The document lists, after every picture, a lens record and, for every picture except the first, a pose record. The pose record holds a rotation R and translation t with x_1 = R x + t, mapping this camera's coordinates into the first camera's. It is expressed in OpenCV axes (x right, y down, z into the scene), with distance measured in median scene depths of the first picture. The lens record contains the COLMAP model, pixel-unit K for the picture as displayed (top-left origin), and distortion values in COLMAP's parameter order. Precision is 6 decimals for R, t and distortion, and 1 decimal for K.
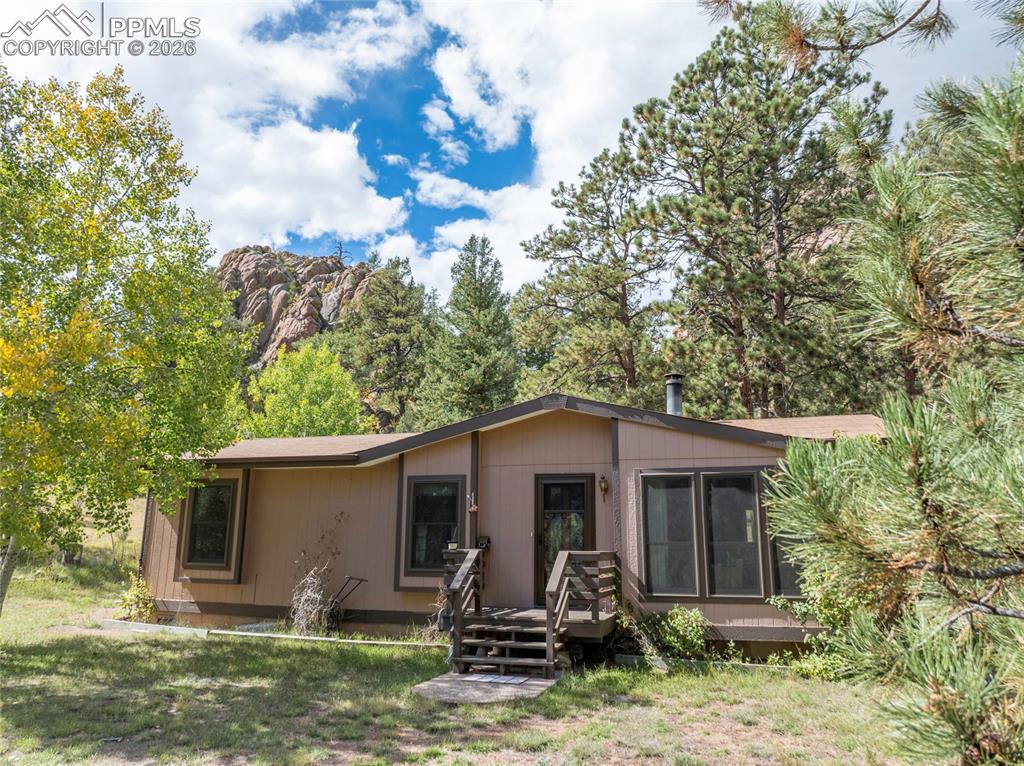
lens RADIAL K [[724.0, 0, 510.2], [0, 724.0, 381.6], [0, 0, 1]] dist [-0.014499, -0.003957]
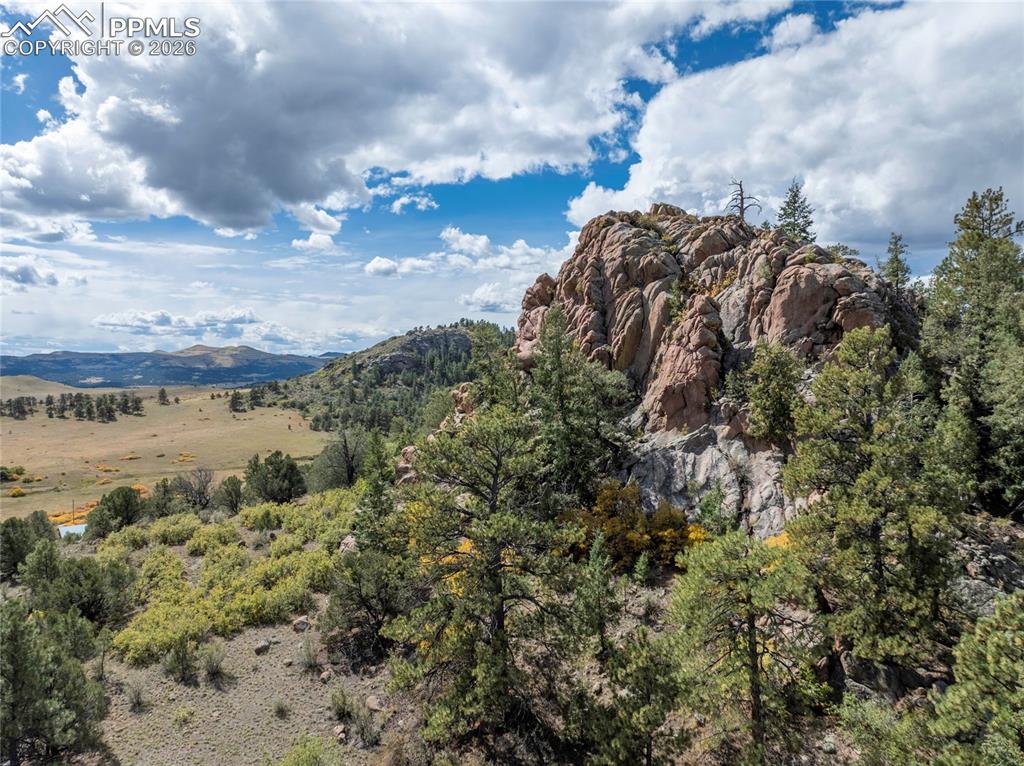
lens RADIAL K [[724.0, 0, 515.0], [0, 724.0, 375.2], [0, 0, 1]] dist [-0.014499, -0.003957]
pose [[0.857390, -0.005450, -0.514638, -0.080501], [0.126491, 0.971505, 0.200446, -0.204078], [0.498881, -0.236958, 0.833648, 0.335923]]
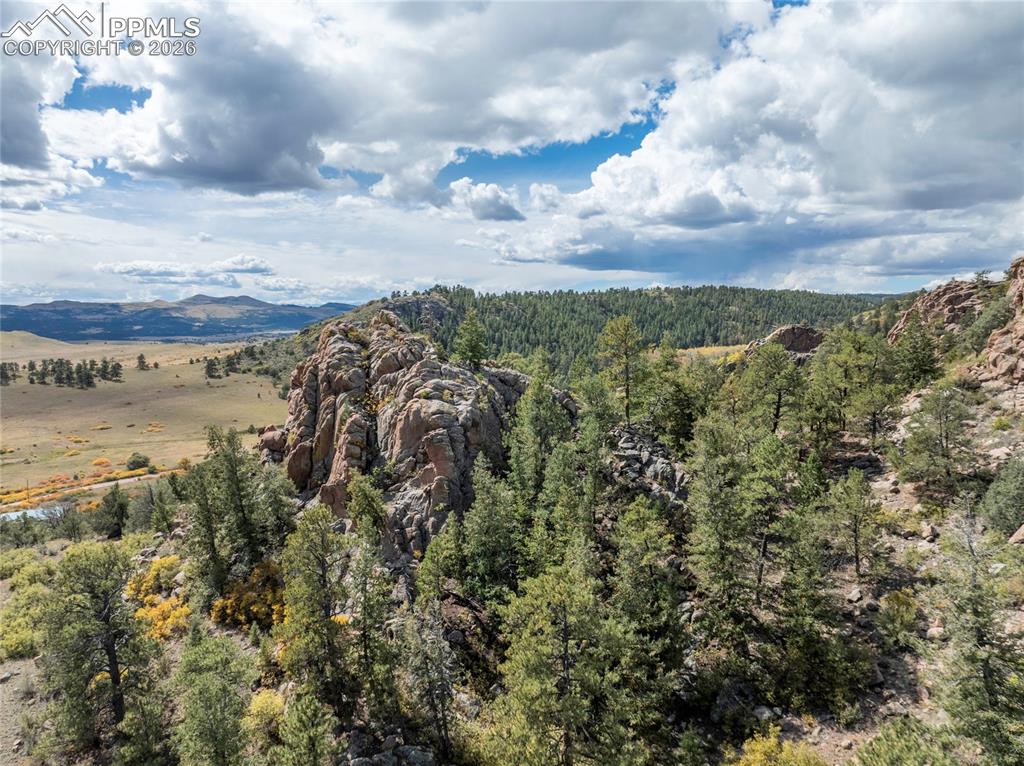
lens RADIAL K [[724.0, 0, 511.1], [0, 724.0, 389.1], [0, 0, 1]] dist [-0.014499, -0.003957]
pose [[0.853578, 0.045220, -0.518999, 0.324710], [0.120930, 0.951816, 0.281820, -0.369220], [0.506735, -0.303319, 0.806980, 0.384107]]
